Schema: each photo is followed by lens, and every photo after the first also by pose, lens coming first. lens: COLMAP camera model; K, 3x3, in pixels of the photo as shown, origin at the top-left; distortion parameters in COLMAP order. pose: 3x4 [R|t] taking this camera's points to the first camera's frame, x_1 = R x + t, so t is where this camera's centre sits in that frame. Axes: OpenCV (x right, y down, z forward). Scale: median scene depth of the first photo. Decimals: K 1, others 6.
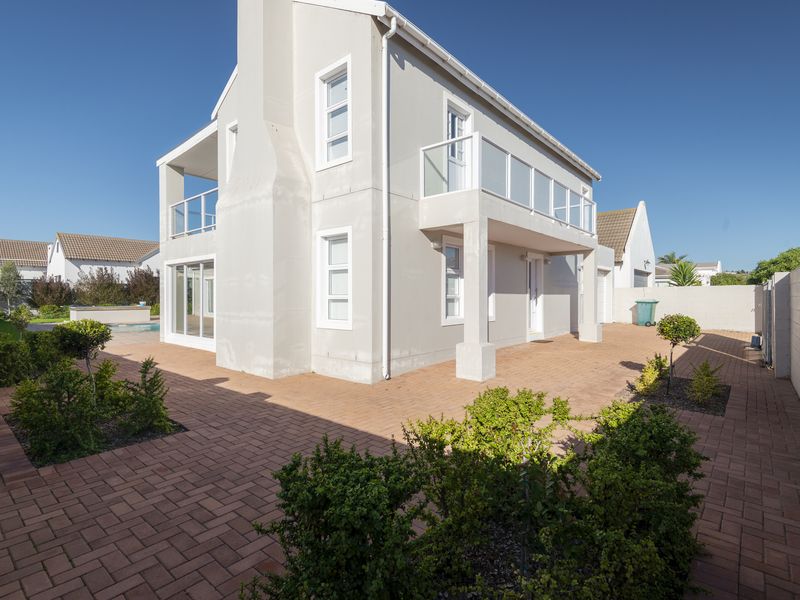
lens RADIAL K [[406.7, 0, 403.7], [0, 406.7, 296.1], [0, 0, 1]] dist [0.030880, -0.024065]
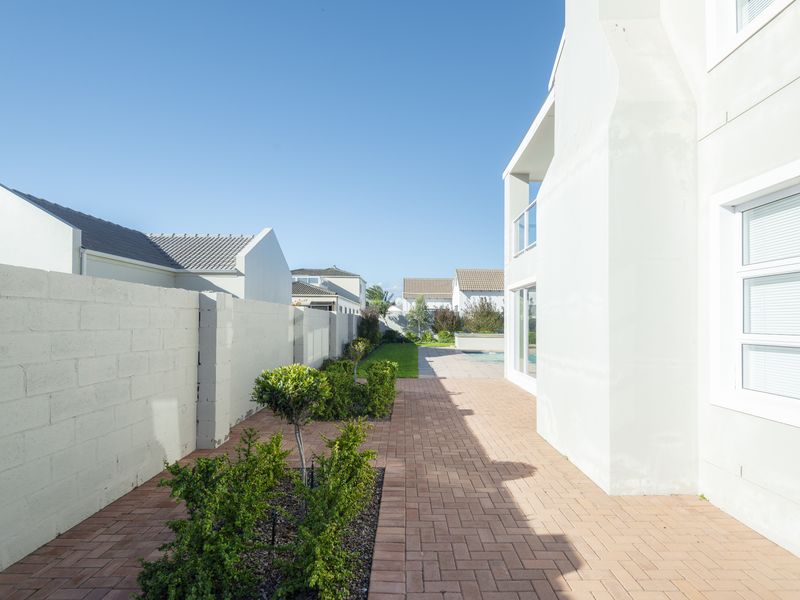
lens RADIAL K [[419.5, 0, 419.4], [0, 419.5, 312.1], [0, 0, 1]] dist [0.031682, -0.027468]
pose [[0.668372, -0.008746, -0.743776, -0.064654], [-0.012061, 0.999672, -0.022593, -0.009823], [0.743730, 0.024071, 0.668047, 0.364797]]
